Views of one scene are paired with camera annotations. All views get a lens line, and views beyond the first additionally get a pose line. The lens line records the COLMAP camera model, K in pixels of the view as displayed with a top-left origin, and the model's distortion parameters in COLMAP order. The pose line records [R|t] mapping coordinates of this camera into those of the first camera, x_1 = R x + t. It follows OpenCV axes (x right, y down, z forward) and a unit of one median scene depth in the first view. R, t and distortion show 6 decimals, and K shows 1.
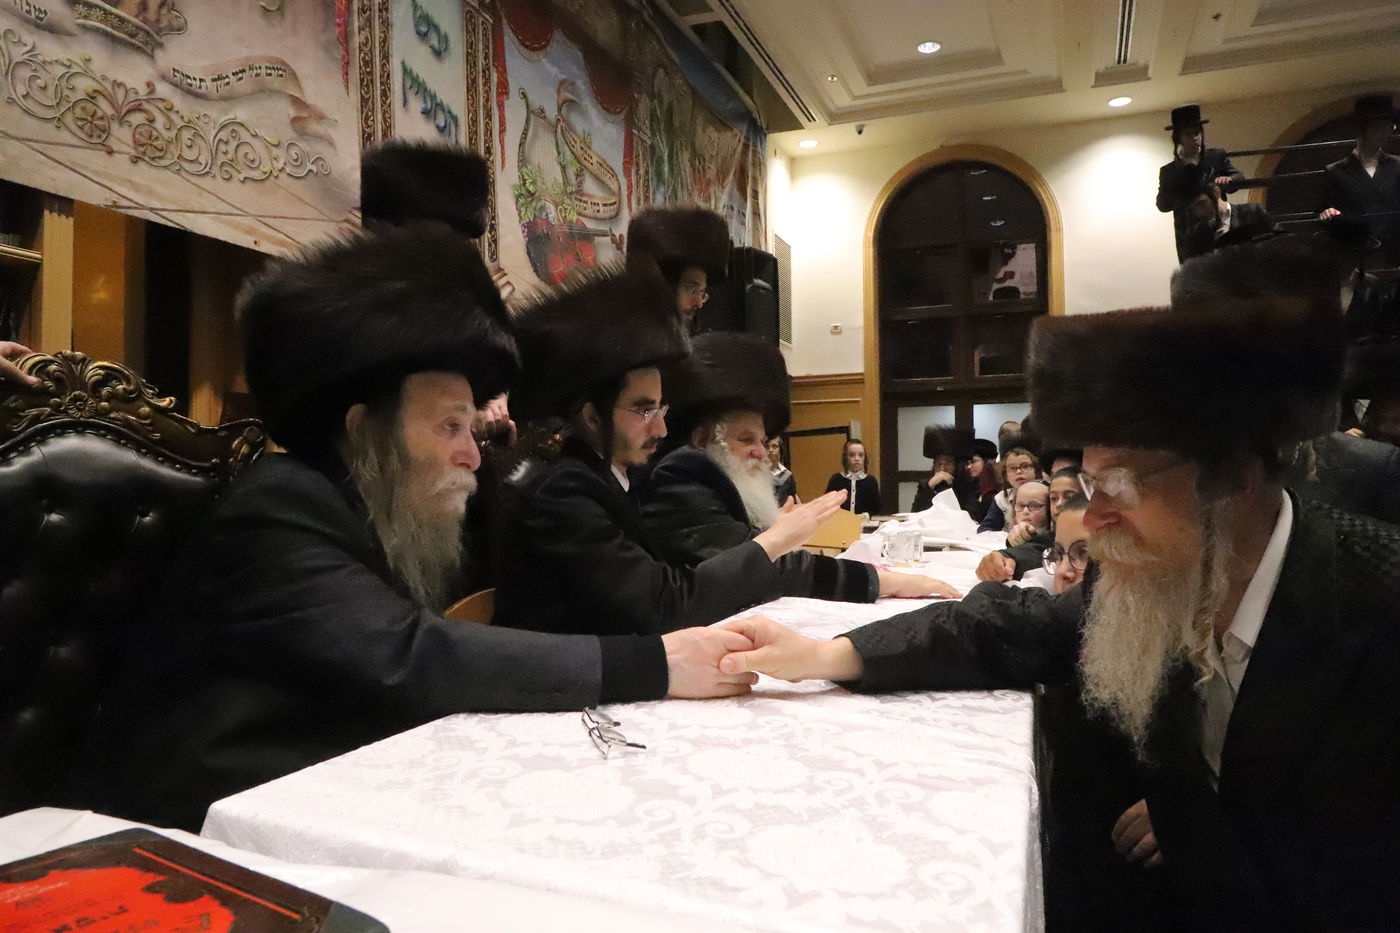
lens RADIAL K [[971.9, 0, 705.3], [0, 971.9, 466.2], [0, 0, 1]] dist [-0.075857, 0.041144]
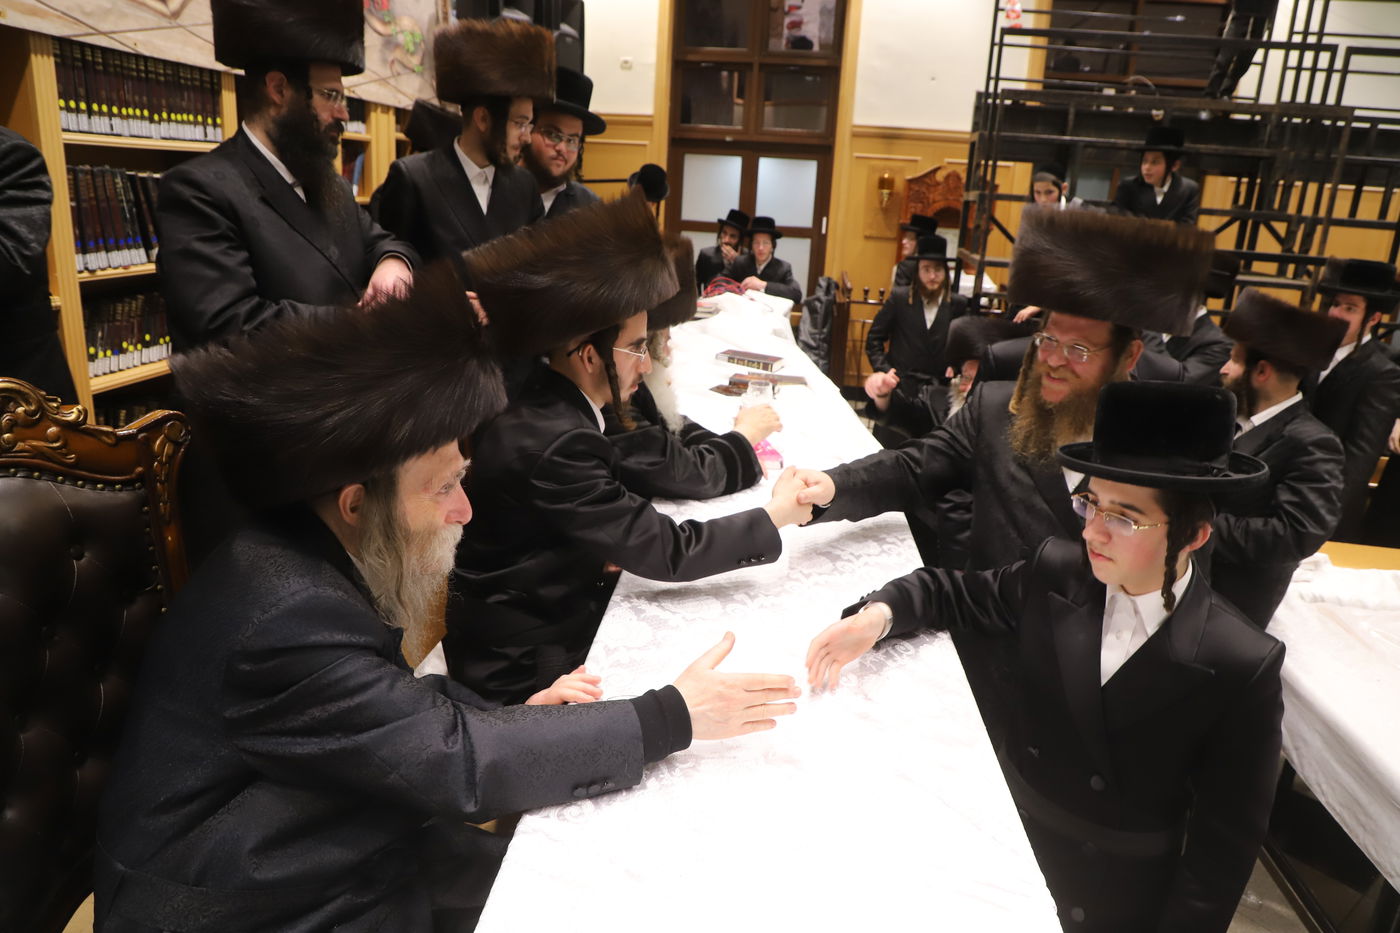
lens RADIAL K [[958.3, 0, 714.5], [0, 958.3, 465.6], [0, 0, 1]] dist [-0.080581, 0.036899]
pose [[0.961780, -0.015185, 0.273403, -0.088769], [-0.069954, 0.951704, 0.298942, -0.110577], [-0.264738, -0.306642, 0.914267, 0.033047]]
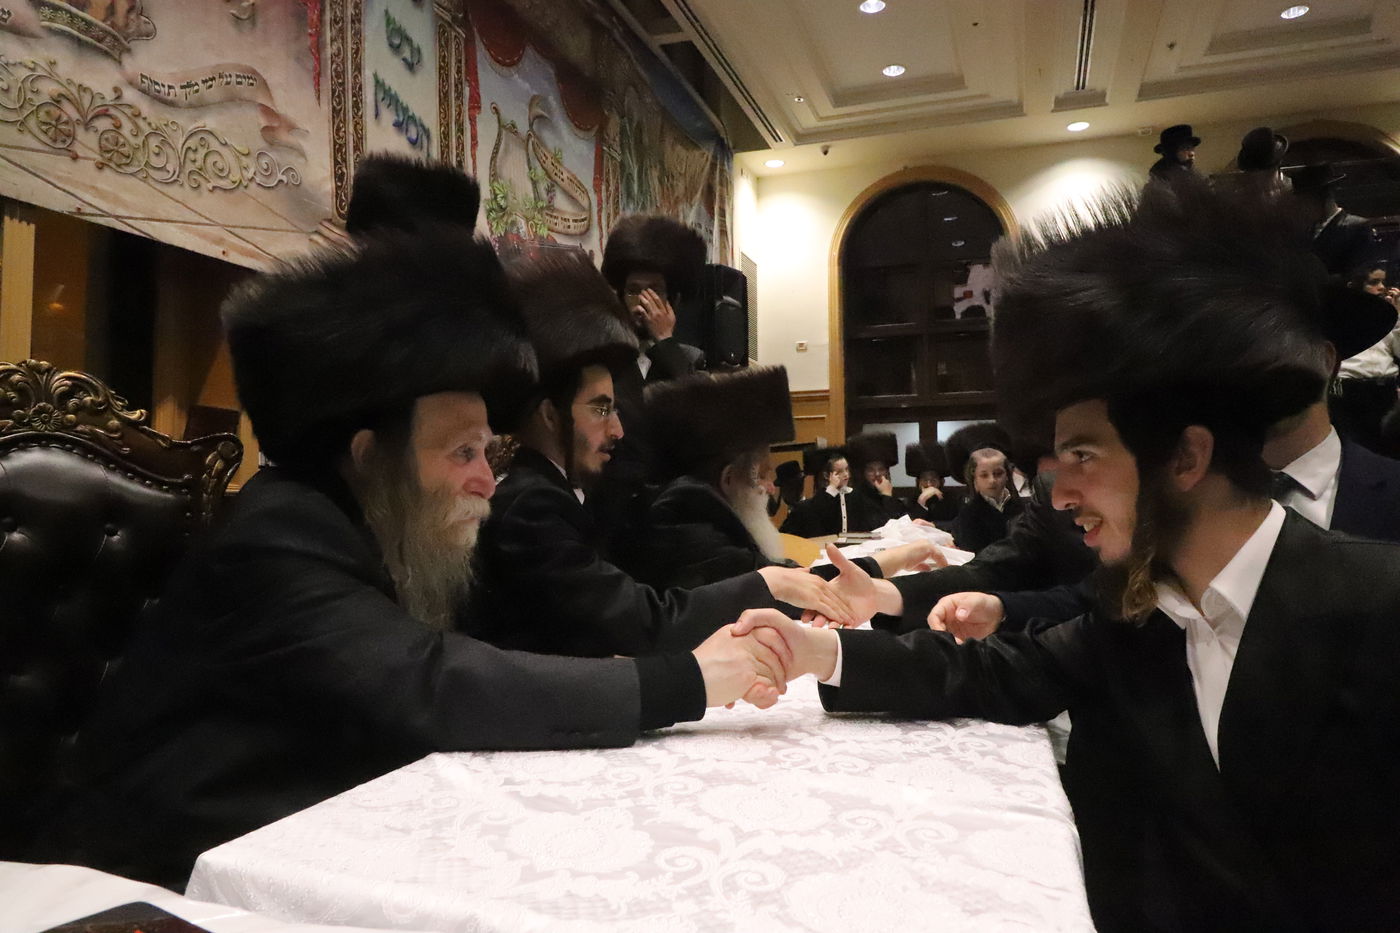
lens RADIAL K [[962.1, 0, 701.4], [0, 962.1, 461.0], [0, 0, 1]] dist [-0.079213, 0.038542]
pose [[0.999308, 0.001919, 0.037157, -0.013324], [-0.001103, 0.999758, -0.021990, -0.000709], [-0.037190, 0.021934, 0.999067, 0.017162]]
